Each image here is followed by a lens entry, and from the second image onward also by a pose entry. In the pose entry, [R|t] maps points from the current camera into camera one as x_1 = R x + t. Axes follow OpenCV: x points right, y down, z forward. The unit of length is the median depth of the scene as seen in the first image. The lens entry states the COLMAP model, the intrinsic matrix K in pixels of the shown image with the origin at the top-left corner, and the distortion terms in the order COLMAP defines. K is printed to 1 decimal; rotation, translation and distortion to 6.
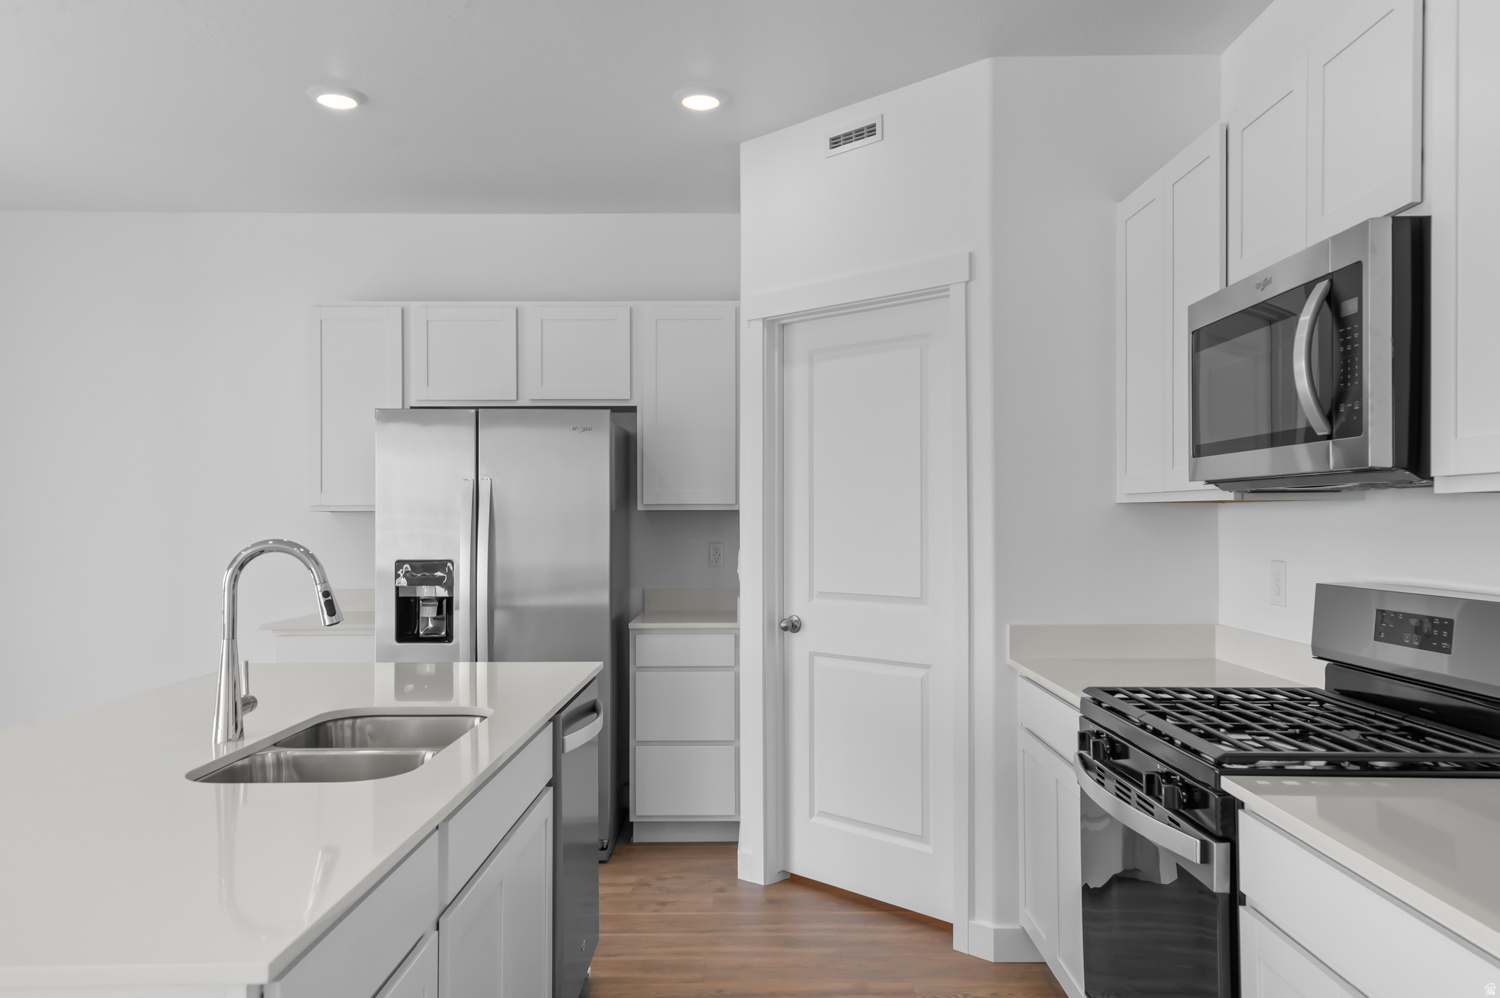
lens RADIAL K [[1102.5, 0, 753.2], [0, 1102.5, 512.6], [0, 0, 1]] dist [0.012014, -0.000818]
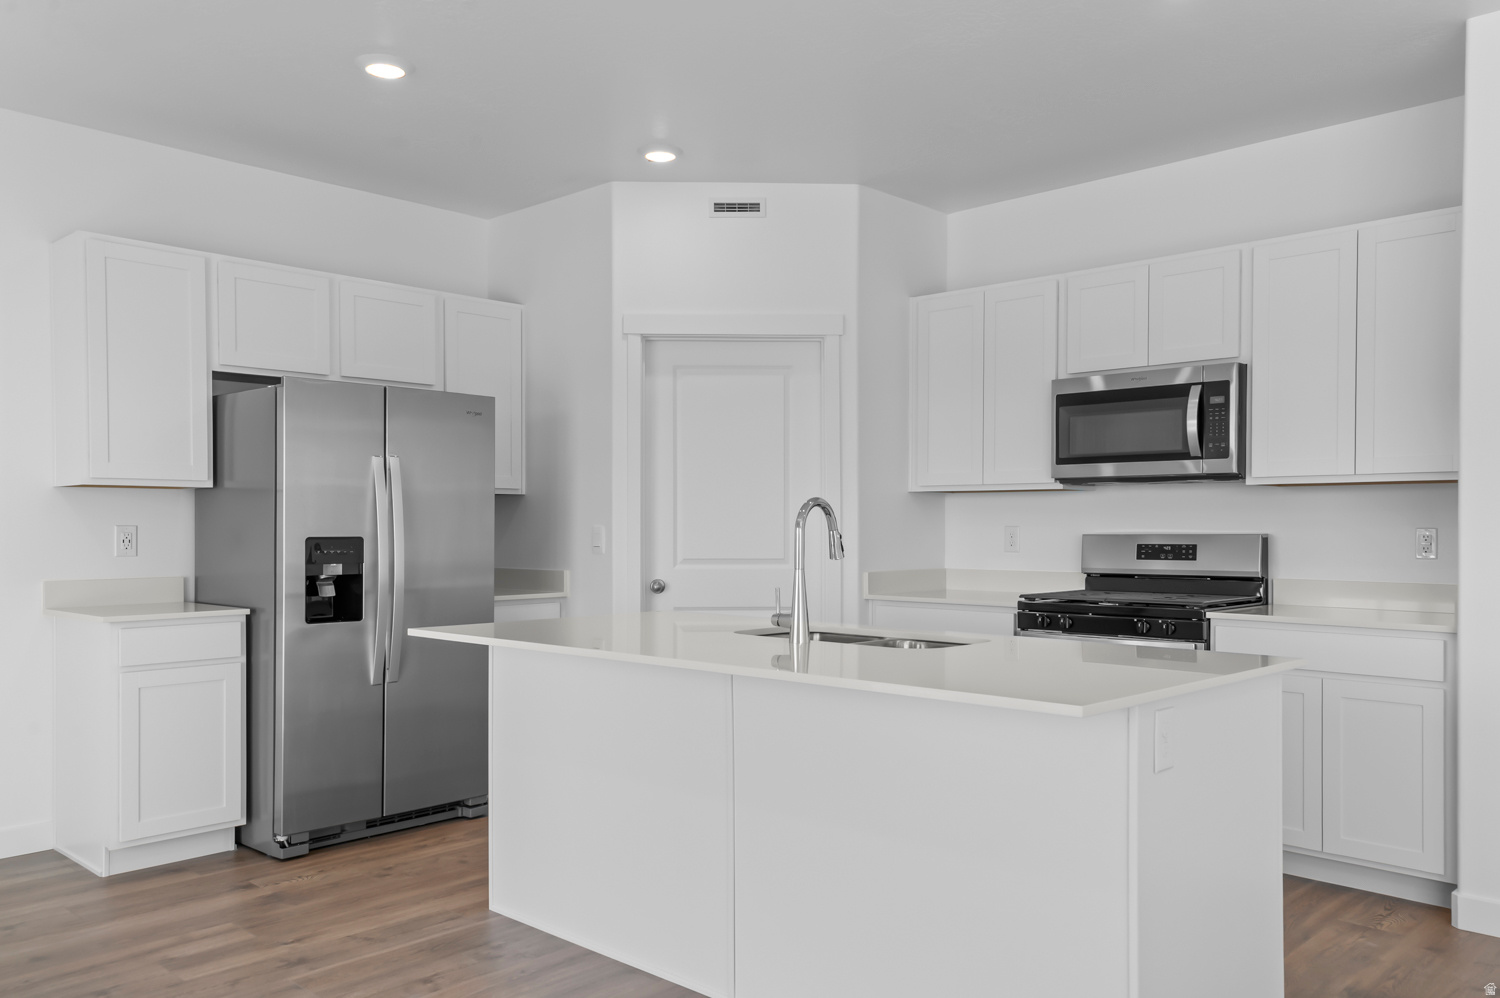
lens RADIAL K [[1170.1, 0, 763.5], [0, 1170.1, 538.0], [0, 0, 1]] dist [0.046599, 0.009352]
pose [[0.686866, -0.005851, 0.726761, -0.925895], [-0.004486, 0.999914, 0.012290, 0.033897], [-0.726770, -0.011702, 0.686781, 0.018777]]
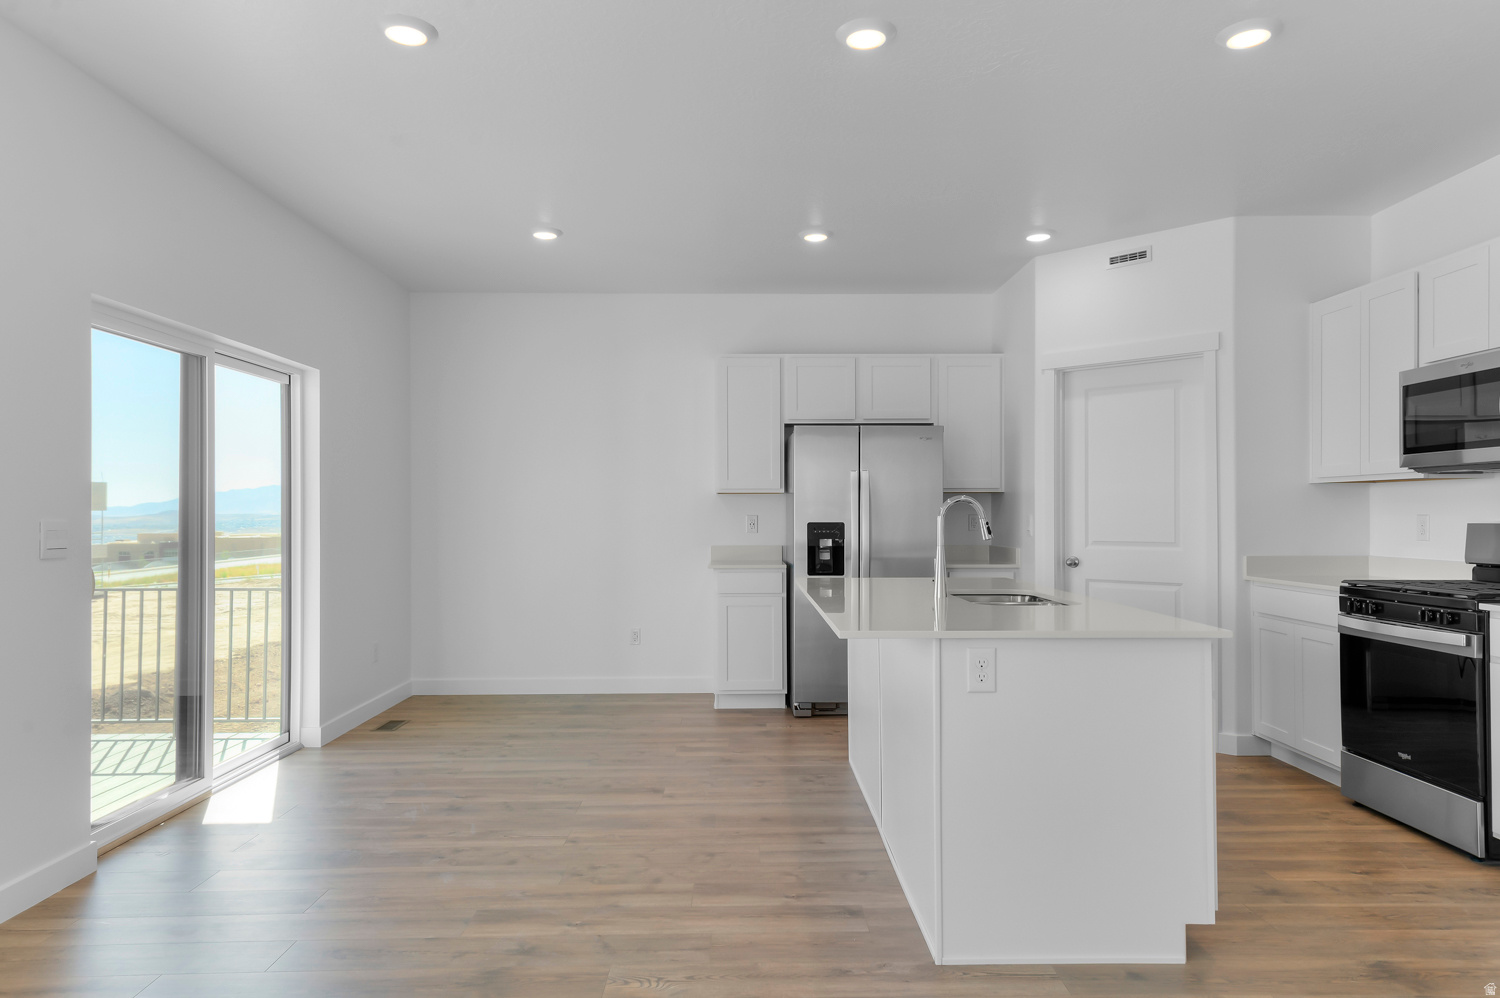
lens RADIAL K [[960.7, 0, 746.3], [0, 960.7, 511.9], [0, 0, 1]] dist [0.008886, -0.000149]
pose [[0.999915, -0.000014, 0.013015, -0.500855], [-0.000006, 0.999999, 0.001523, 0.030131], [-0.013015, -0.001523, 0.999914, -0.414463]]
